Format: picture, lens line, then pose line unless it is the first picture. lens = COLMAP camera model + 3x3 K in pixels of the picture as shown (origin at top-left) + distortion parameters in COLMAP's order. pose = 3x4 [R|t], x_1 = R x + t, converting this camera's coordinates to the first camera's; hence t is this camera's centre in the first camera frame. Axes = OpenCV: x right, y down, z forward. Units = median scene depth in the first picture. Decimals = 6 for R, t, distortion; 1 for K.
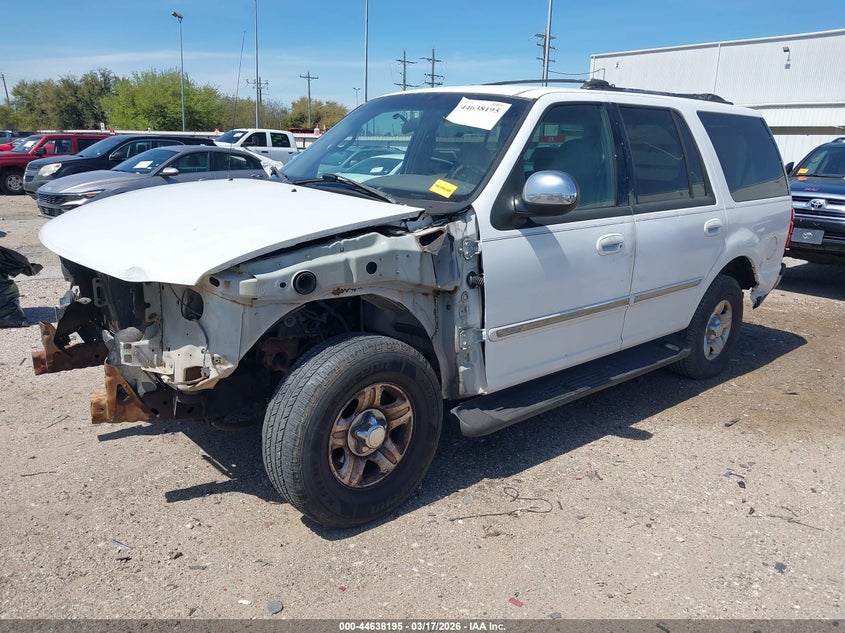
lens RADIAL K [[677.9, 0, 422.5], [0, 677.9, 316.5], [0, 0, 1]] dist [0.000539, 0.000366]
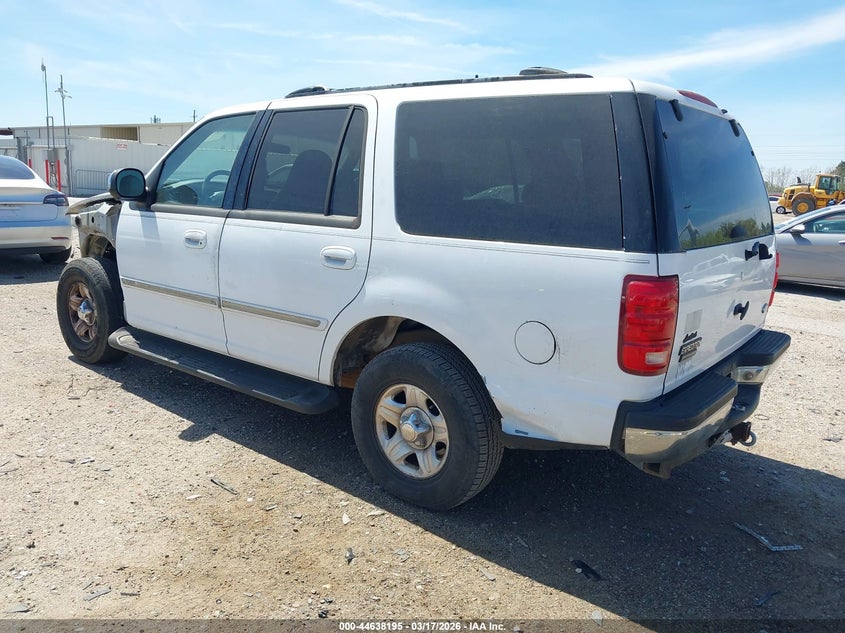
lens RADIAL K [[677.9, 0, 422.5], [0, 677.9, 316.5], [0, 0, 1]] dist [0.000539, 0.000366]
pose [[0.163903, 0.172645, -0.971252, 1.322907], [-0.286241, 0.950530, 0.120657, -0.209634], [0.944035, 0.258236, 0.205213, 1.079250]]
